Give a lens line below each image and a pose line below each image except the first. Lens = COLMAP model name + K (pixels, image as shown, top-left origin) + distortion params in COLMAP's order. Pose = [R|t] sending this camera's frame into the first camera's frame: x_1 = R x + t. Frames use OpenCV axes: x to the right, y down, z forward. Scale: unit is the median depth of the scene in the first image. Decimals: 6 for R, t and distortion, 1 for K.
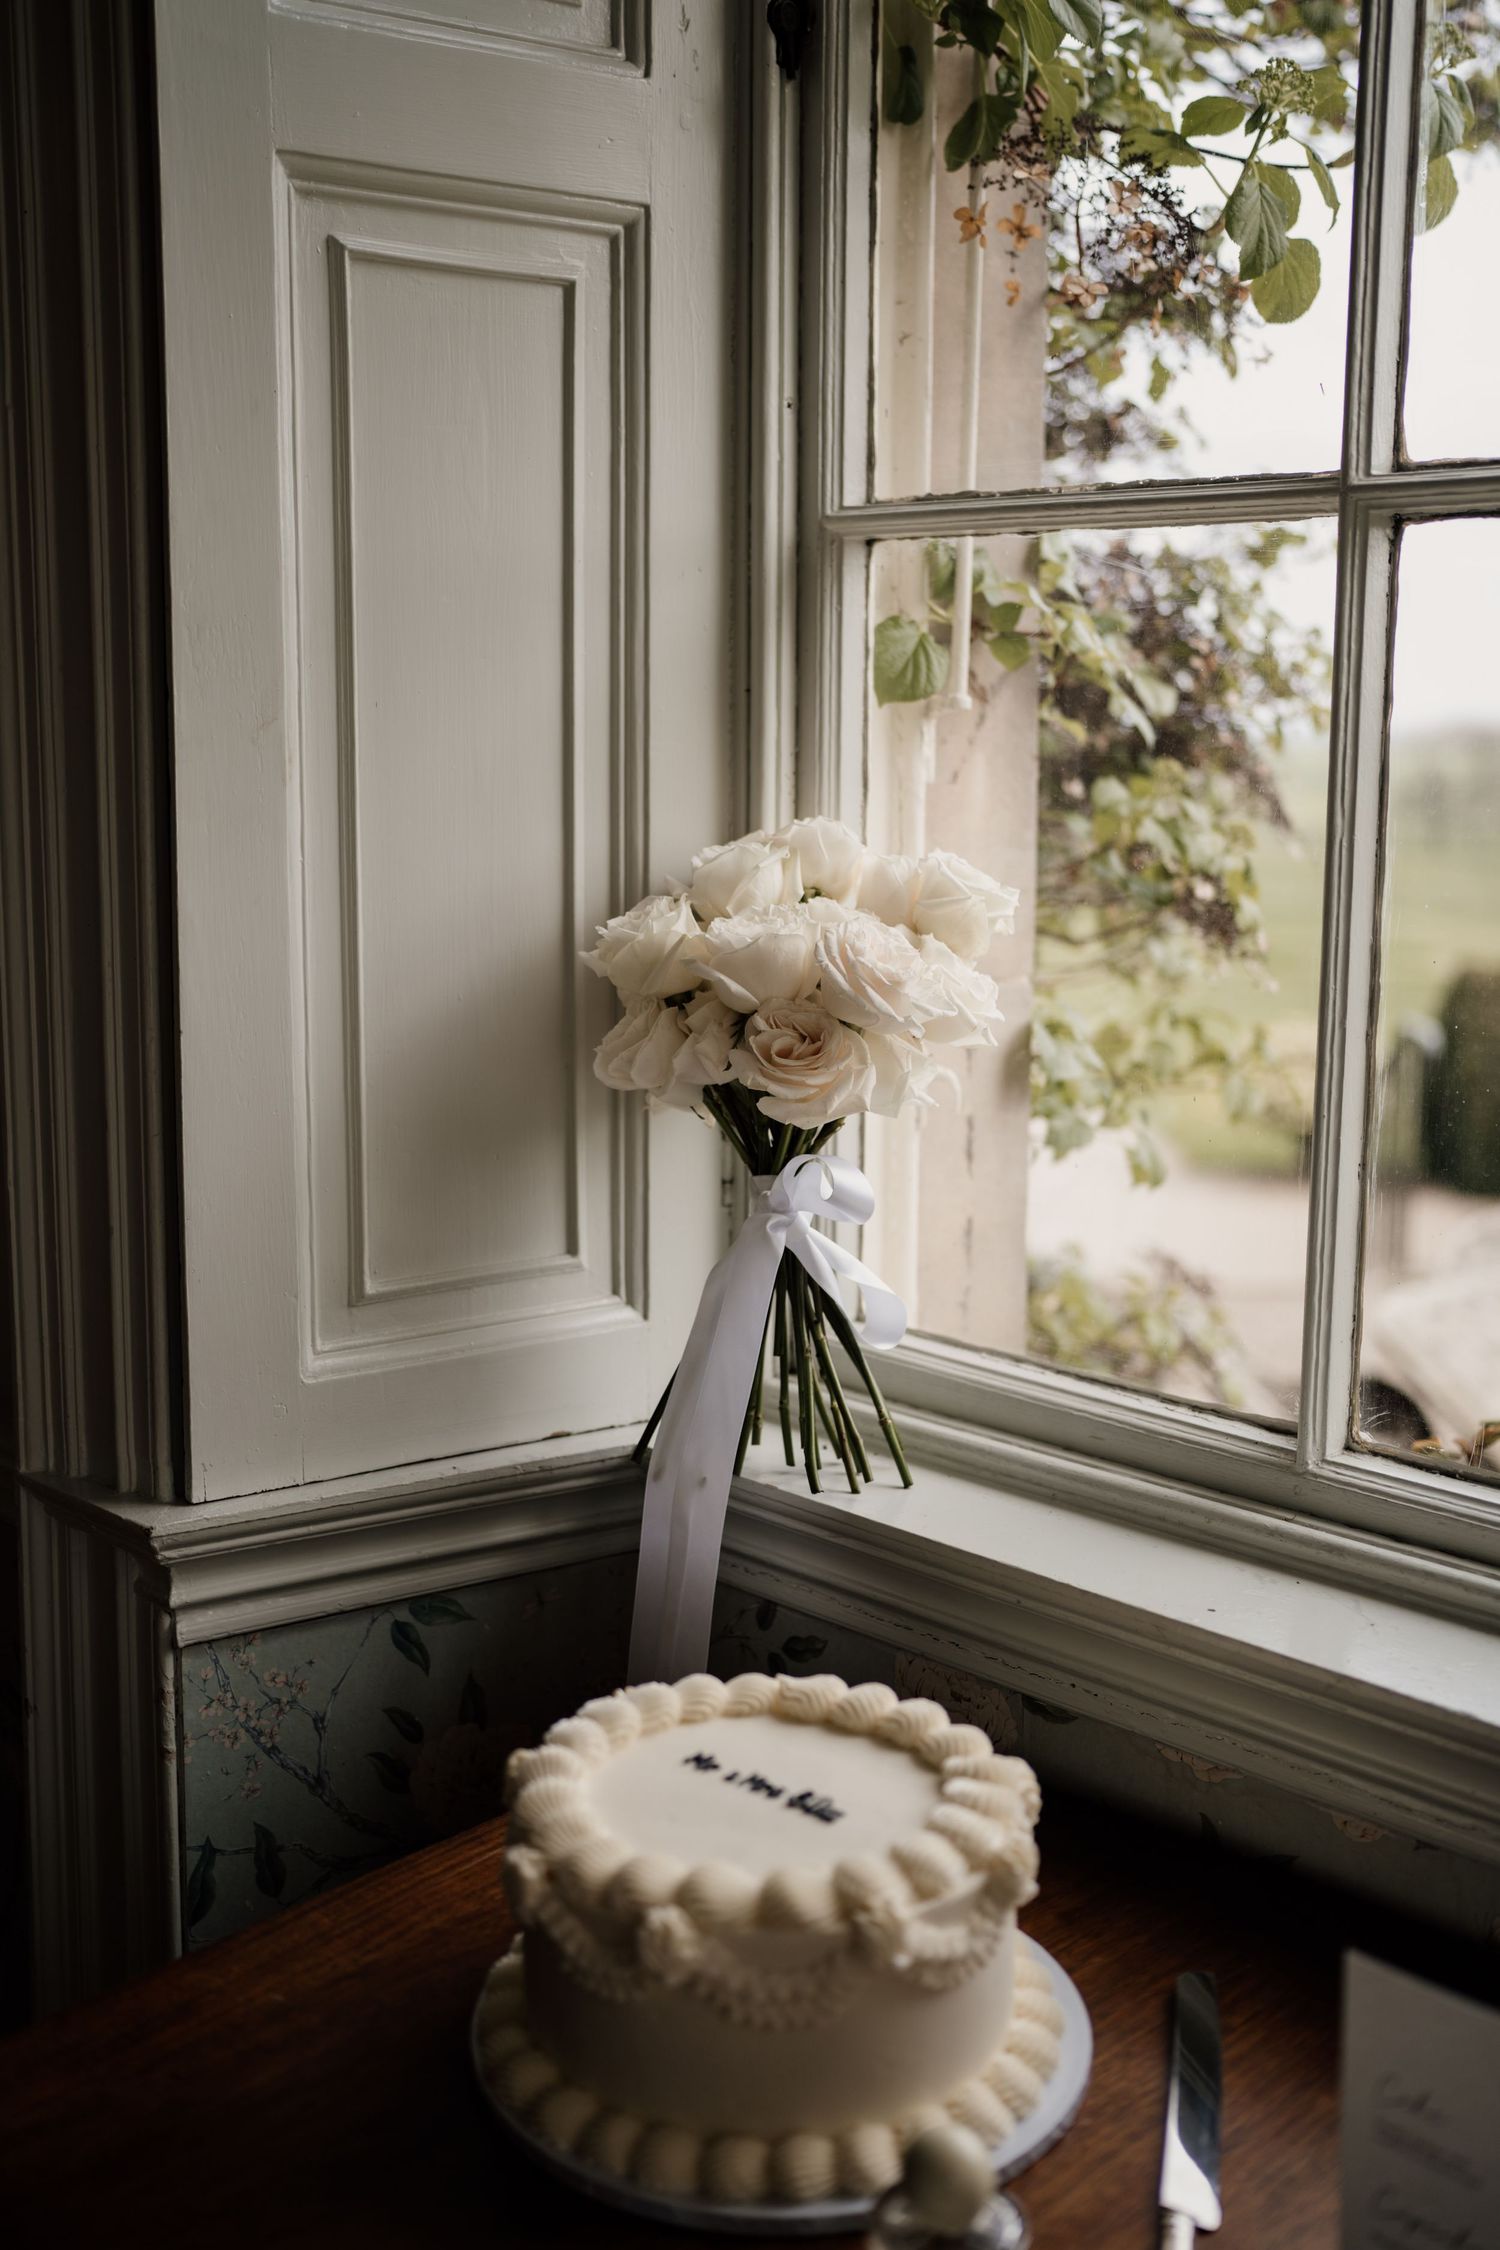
lens RADIAL K [[2283.5, 0, 759.6], [0, 2283.5, 1068.3], [0, 0, 1]] dist [0.015067, 0.000000]
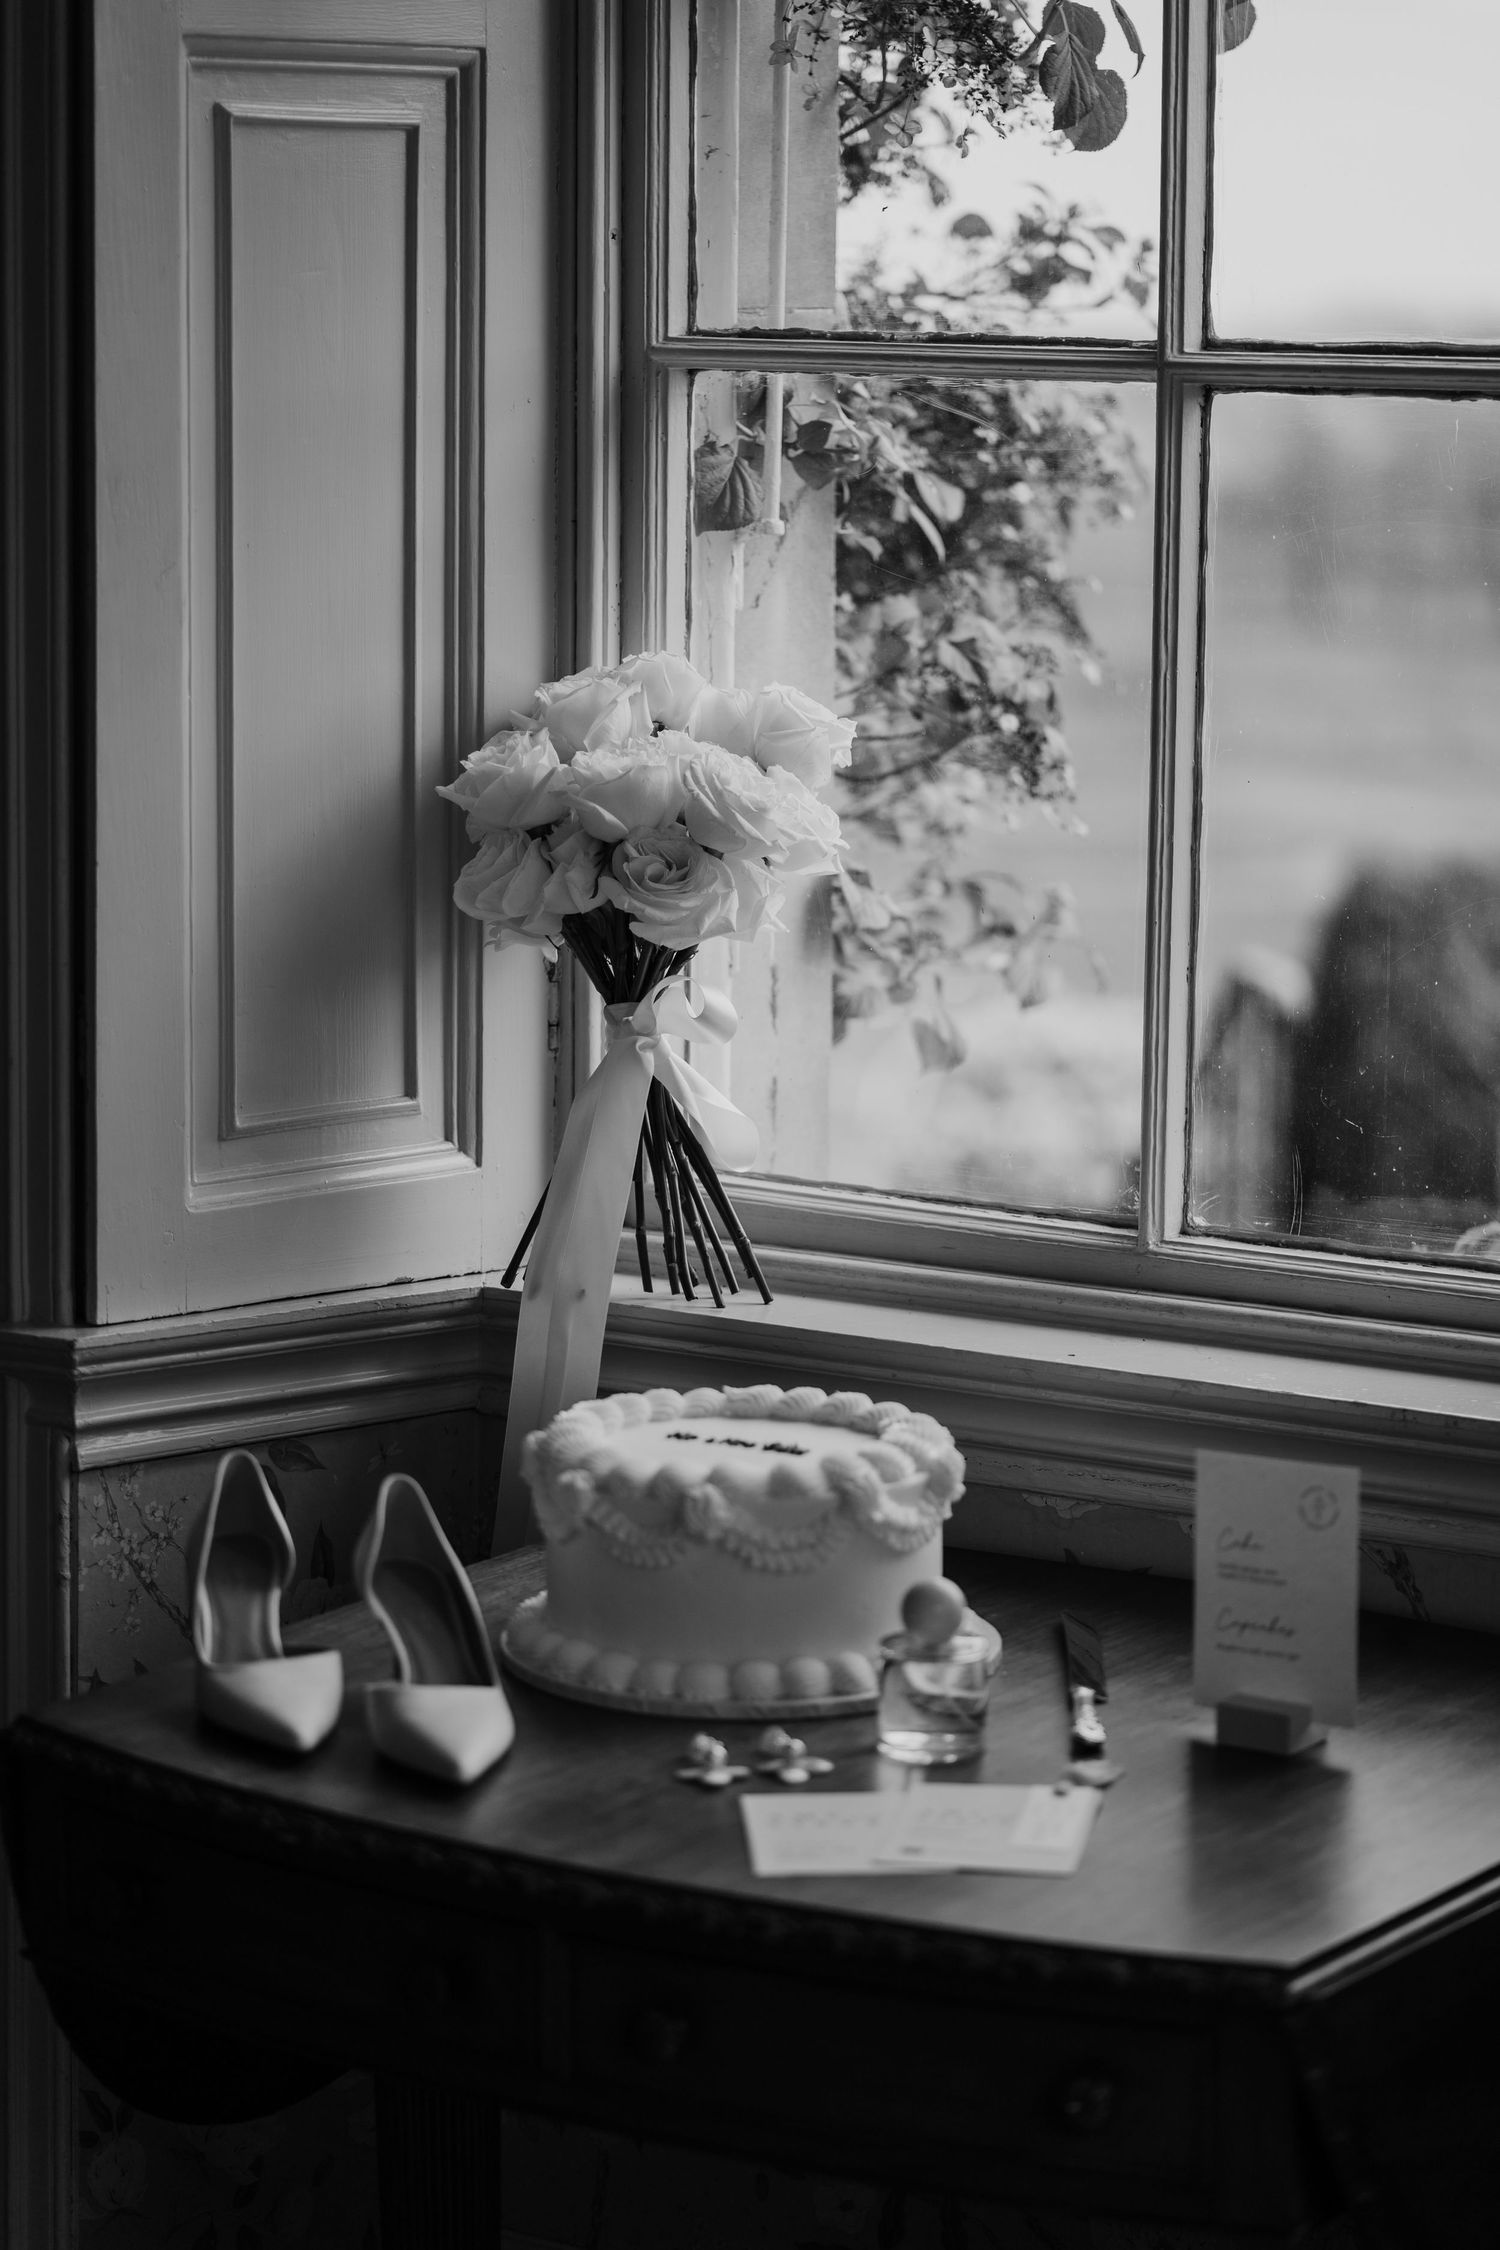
lens RADIAL K [[5936.2, 0, 749.1], [0, 5936.2, 1121.2], [0, 0, 1]] dist [0.097013, 0.000000]
pose [[0.981656, -0.021860, 0.189403, -0.445530], [0.023921, 0.999677, -0.008603, 0.123576], [-0.189154, 0.012976, 0.981862, -1.612597]]
